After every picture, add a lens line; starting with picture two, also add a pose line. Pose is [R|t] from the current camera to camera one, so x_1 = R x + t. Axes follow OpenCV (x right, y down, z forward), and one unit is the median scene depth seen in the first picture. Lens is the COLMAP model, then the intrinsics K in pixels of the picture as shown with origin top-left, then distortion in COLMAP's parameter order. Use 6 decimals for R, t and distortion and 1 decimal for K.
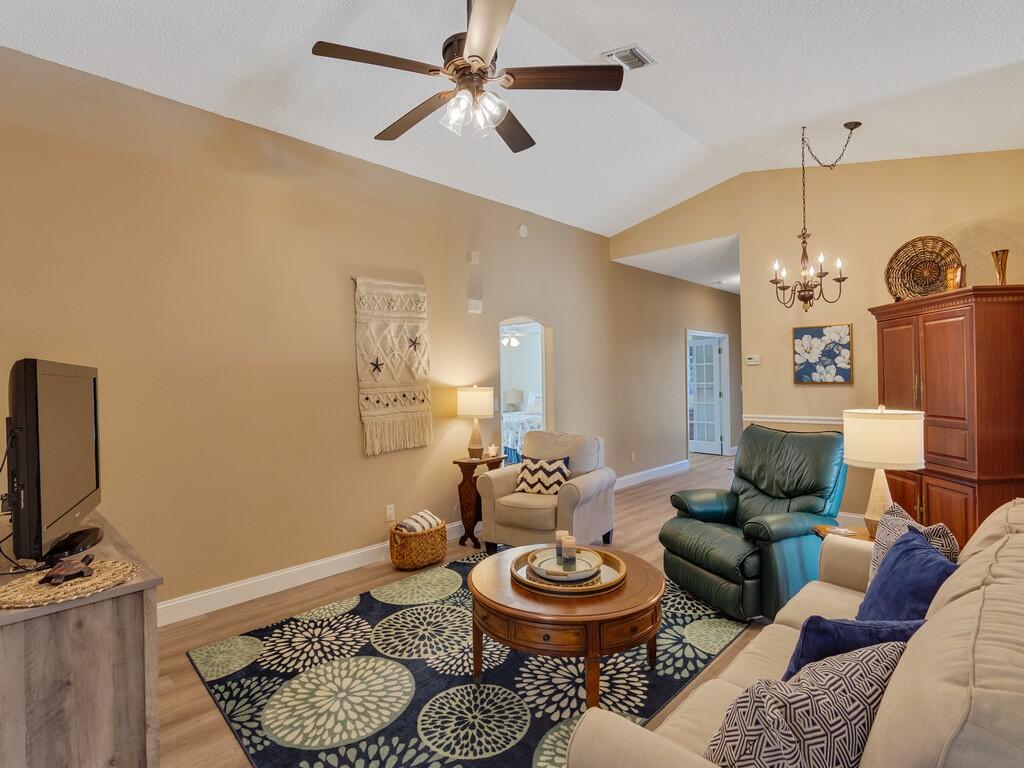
lens RADIAL K [[516.7, 0, 508.2], [0, 516.7, 379.2], [0, 0, 1]] dist [-0.004691, 0.000100]
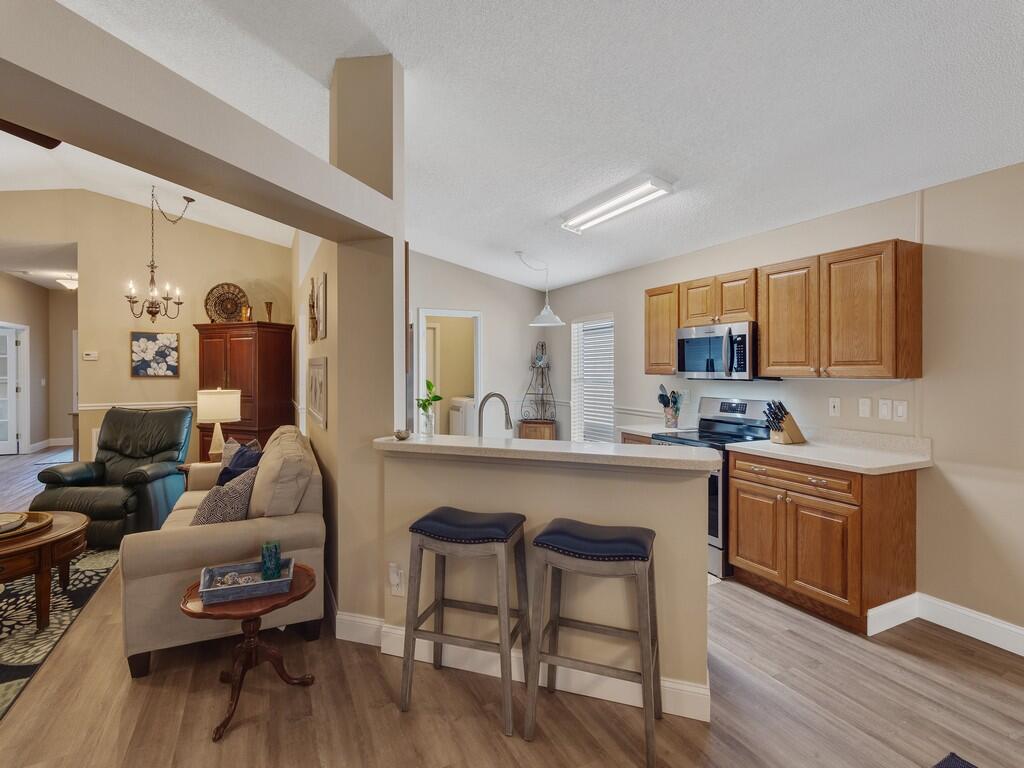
lens RADIAL K [[498.4, 0, 507.9], [0, 498.4, 371.9], [0, 0, 1]] dist [0.001802, 0.000755]
pose [[0.324233, 0.013650, 0.945879, -0.351469], [-0.005711, 0.999906, -0.012472, 0.008553], [-0.945960, -0.001358, 0.324281, -0.299294]]
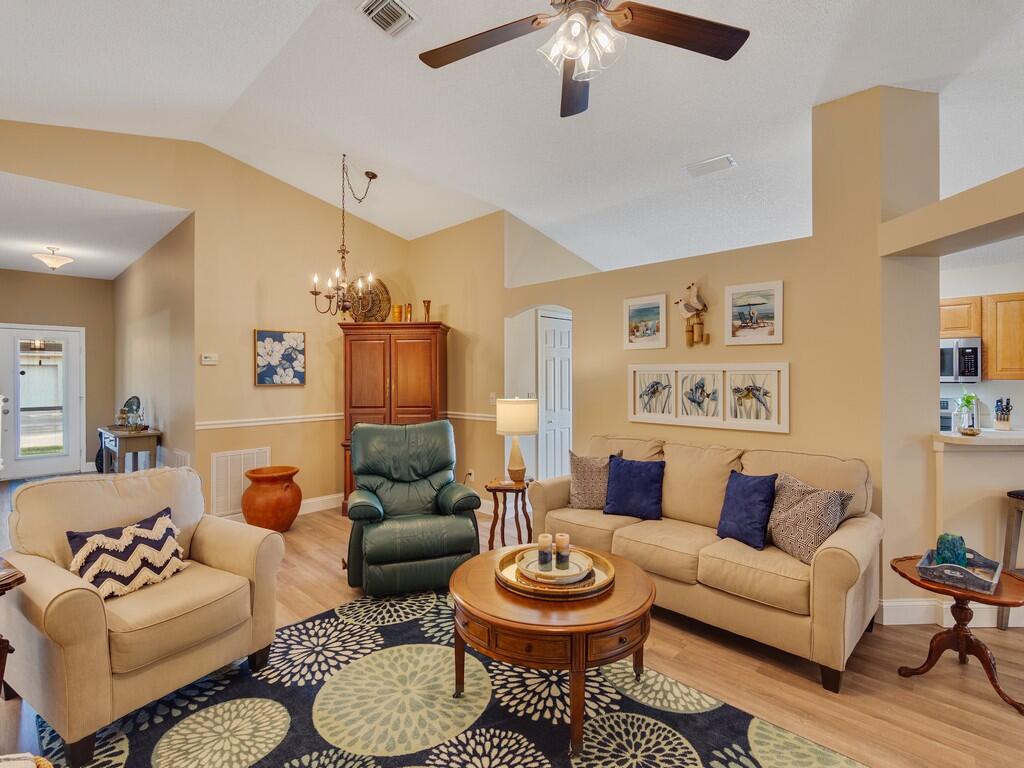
lens RADIAL K [[493.7, 0, 506.7], [0, 493.7, 377.9], [0, 0, 1]] dist [-0.003810, 0.000901]
pose [[-0.015685, 0.015142, 0.999762, -0.488791], [0.003690, 0.999879, -0.015086, 0.011719], [-0.999870, 0.003452, -0.015739, 0.658436]]
